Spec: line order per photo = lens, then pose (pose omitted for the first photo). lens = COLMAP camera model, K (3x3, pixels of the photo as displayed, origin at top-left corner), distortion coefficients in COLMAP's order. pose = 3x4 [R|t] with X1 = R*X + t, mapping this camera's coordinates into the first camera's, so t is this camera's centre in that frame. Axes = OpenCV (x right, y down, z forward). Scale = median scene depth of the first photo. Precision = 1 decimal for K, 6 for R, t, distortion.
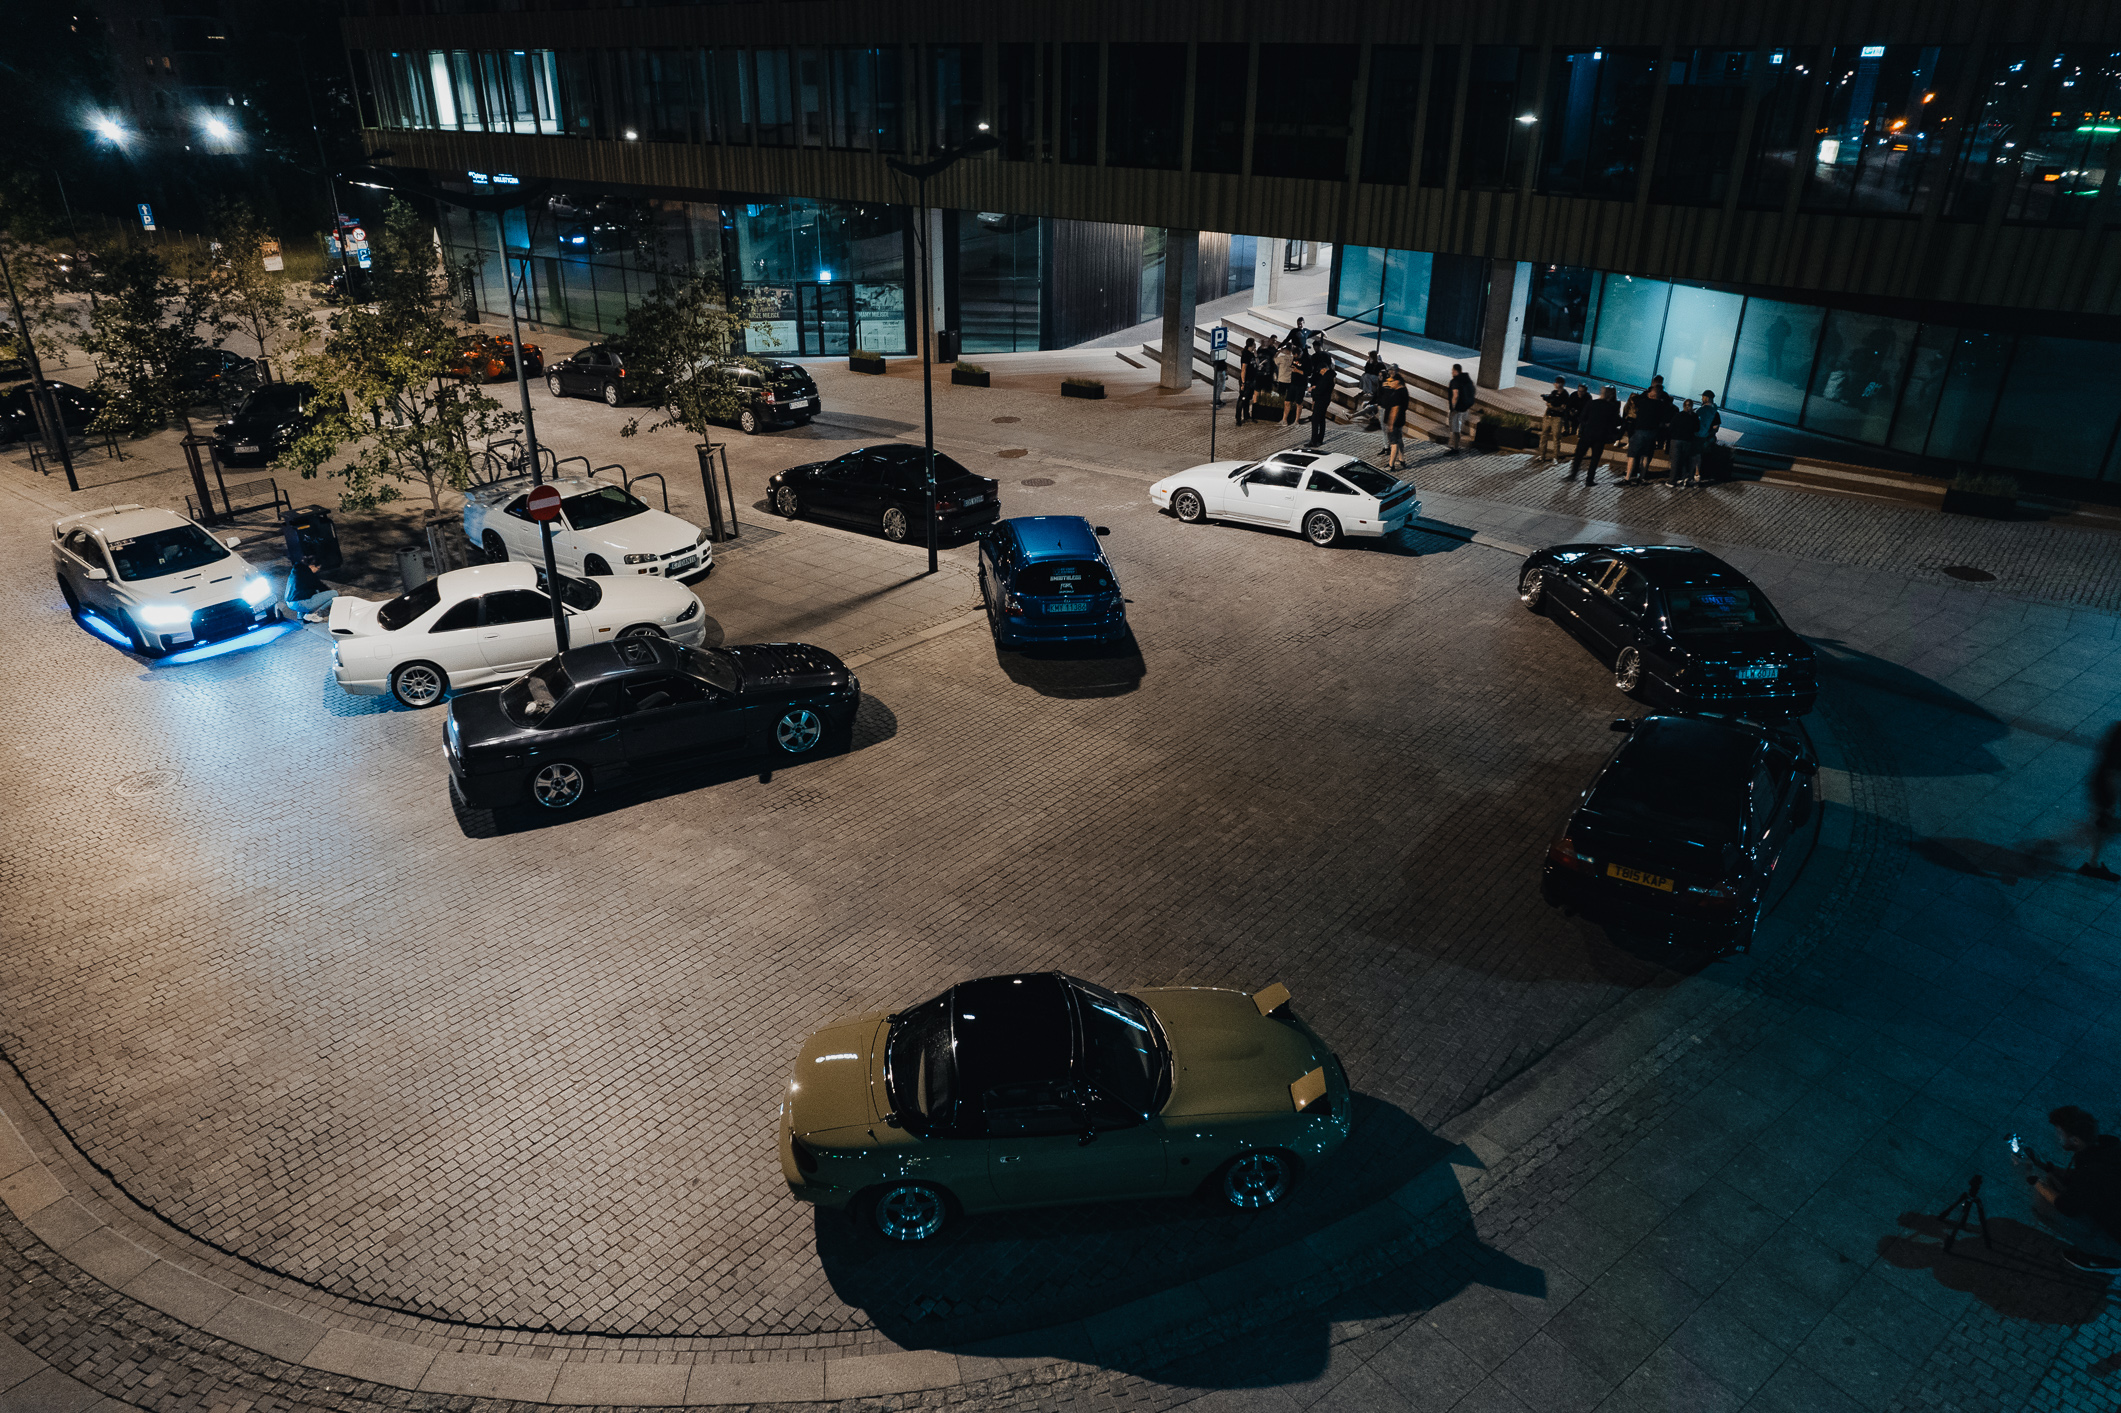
lens RADIAL K [[1407.5, 0, 1060.5], [0, 1407.5, 706.5], [0, 0, 1]] dist [-0.077280, 0.089516]
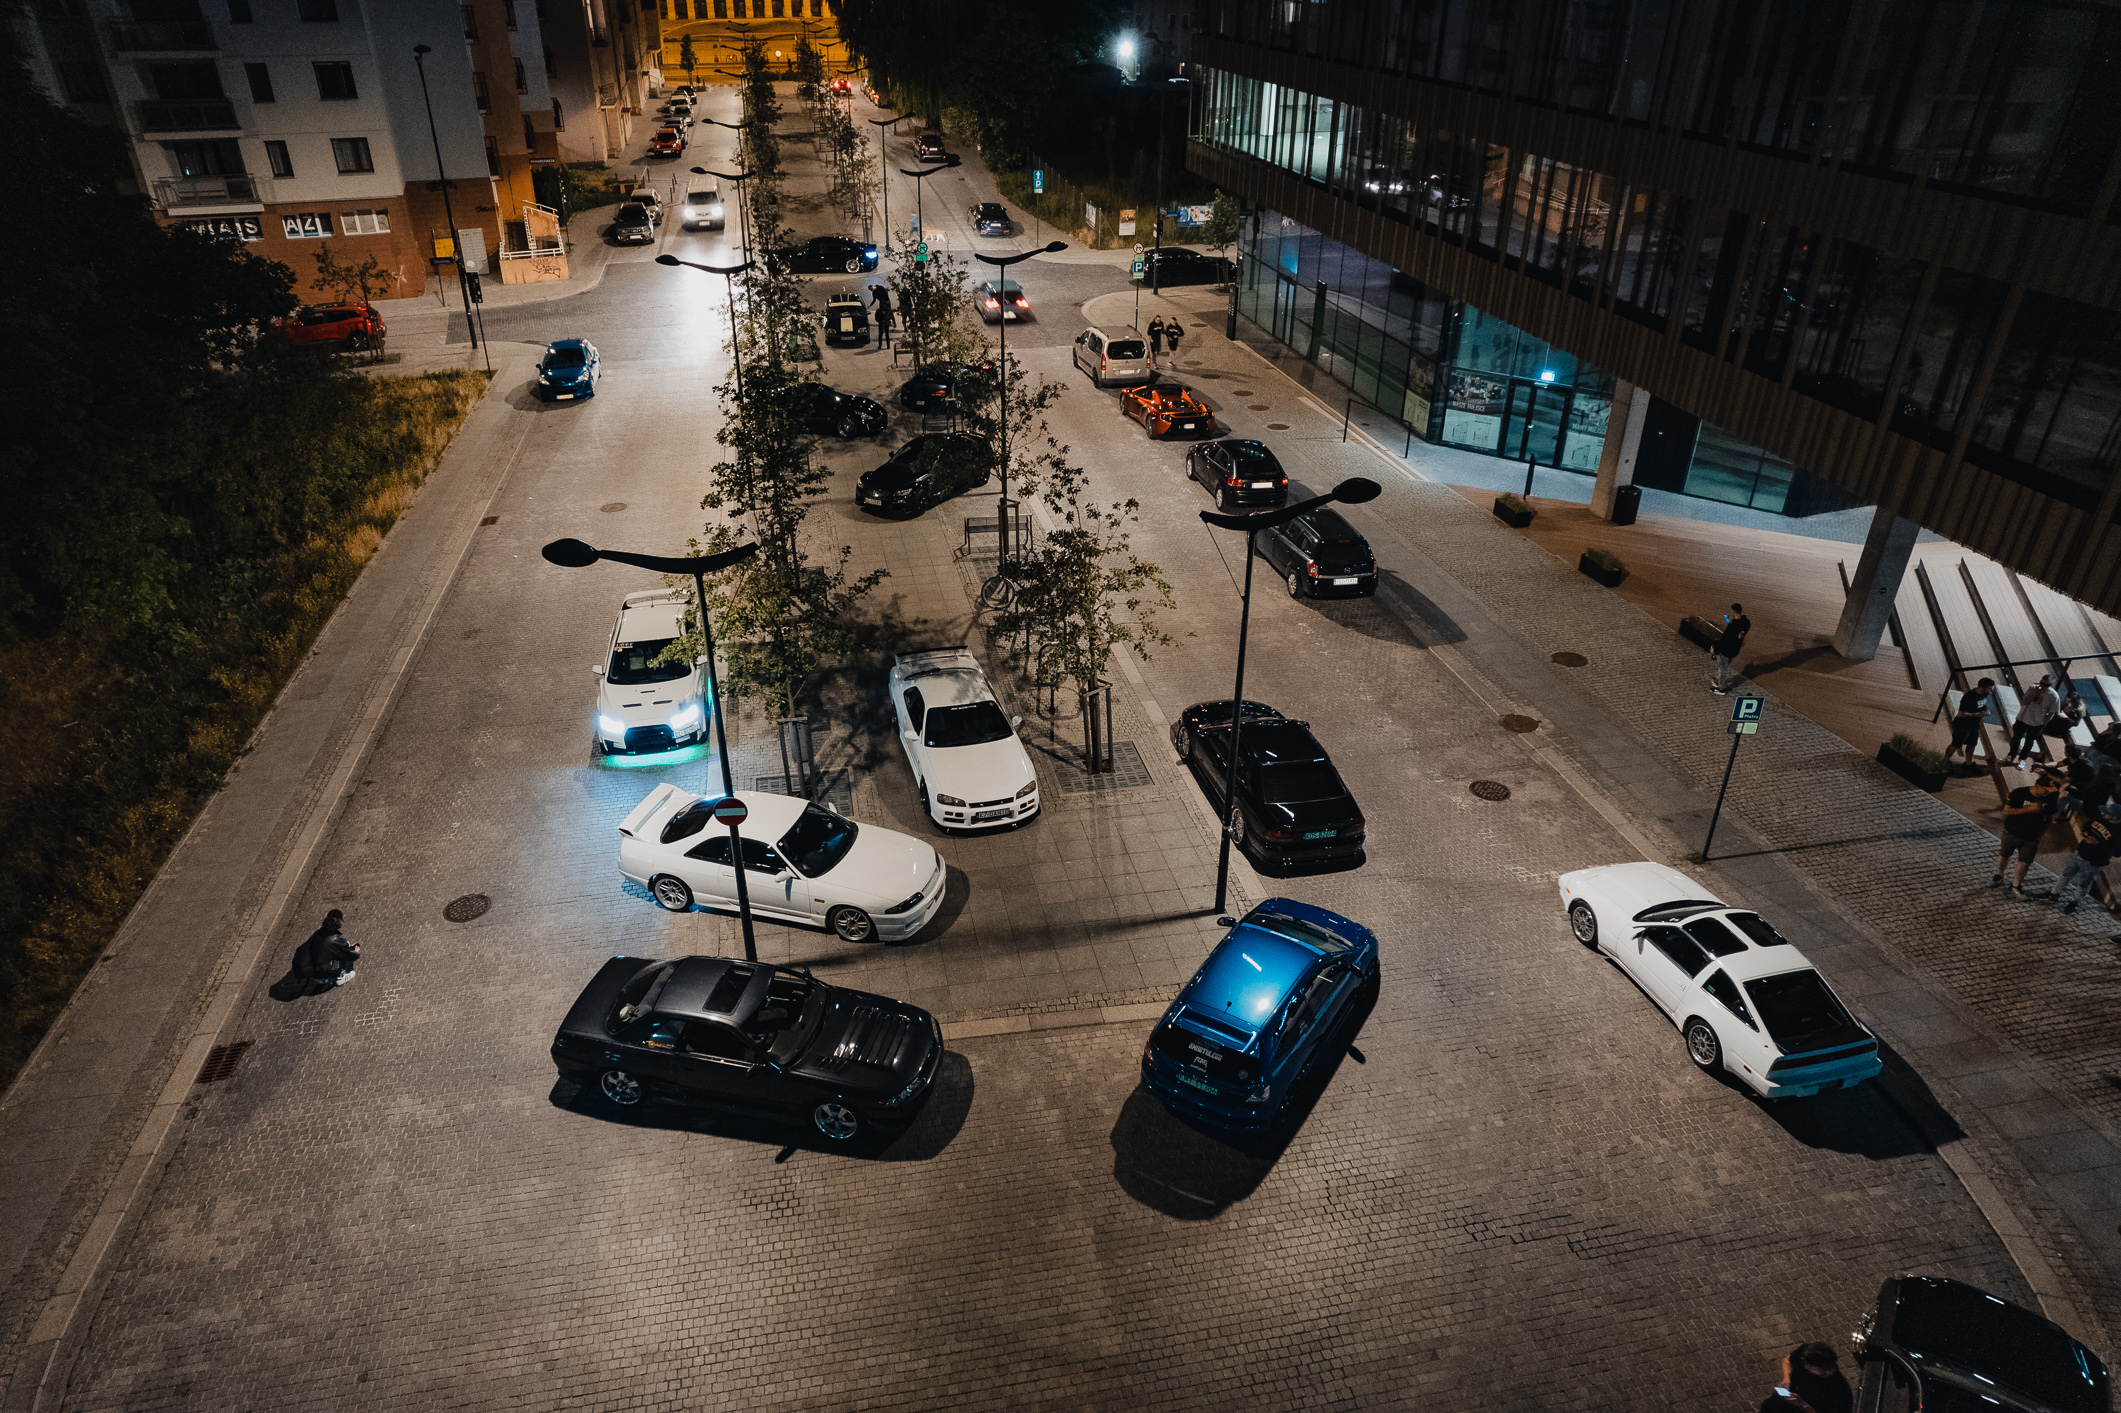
lens RADIAL K [[1407.5, 0, 1060.5], [0, 1407.5, 706.5], [0, 0, 1]] dist [-0.077280, 0.089516]
pose [[0.768234, 0.319639, -0.554660, 0.282648], [-0.266796, 0.947458, 0.176473, -0.344321], [0.581925, 0.012408, 0.813148, 0.198440]]
